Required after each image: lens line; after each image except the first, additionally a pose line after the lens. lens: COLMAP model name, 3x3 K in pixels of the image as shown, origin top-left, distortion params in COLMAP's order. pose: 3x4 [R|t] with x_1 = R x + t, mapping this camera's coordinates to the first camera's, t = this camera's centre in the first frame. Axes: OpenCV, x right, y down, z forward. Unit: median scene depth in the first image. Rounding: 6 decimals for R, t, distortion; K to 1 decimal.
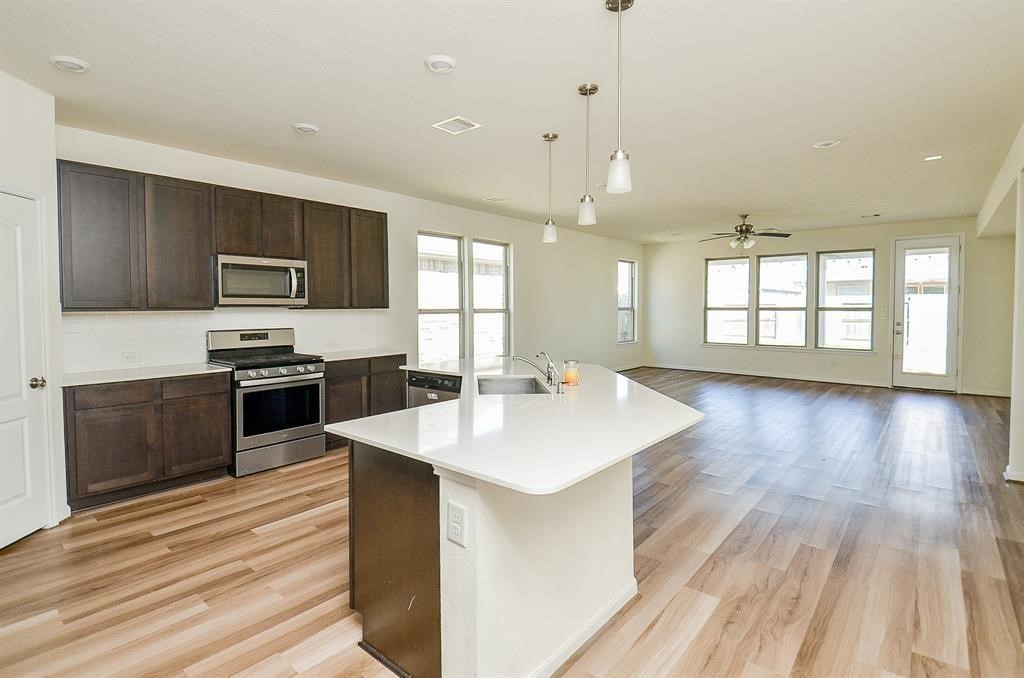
lens RADIAL K [[483.7, 0, 517.5], [0, 483.7, 313.8], [0, 0, 1]] dist [-0.012158, -0.000408]
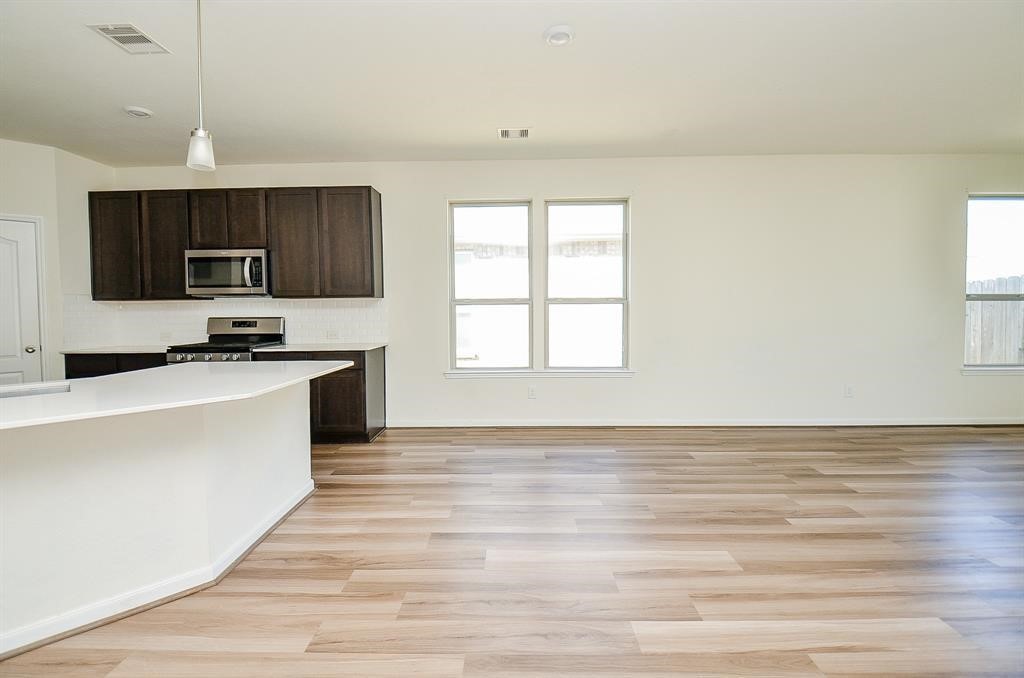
lens RADIAL K [[465.2, 0, 509.9], [0, 465.2, 326.2], [0, 0, 1]] dist [0.023203, -0.025188]
pose [[0.633730, 0.025232, -0.773143, 0.633521], [-0.004997, 0.999581, 0.028526, 0.018566], [0.773538, -0.014215, 0.633590, 0.780183]]
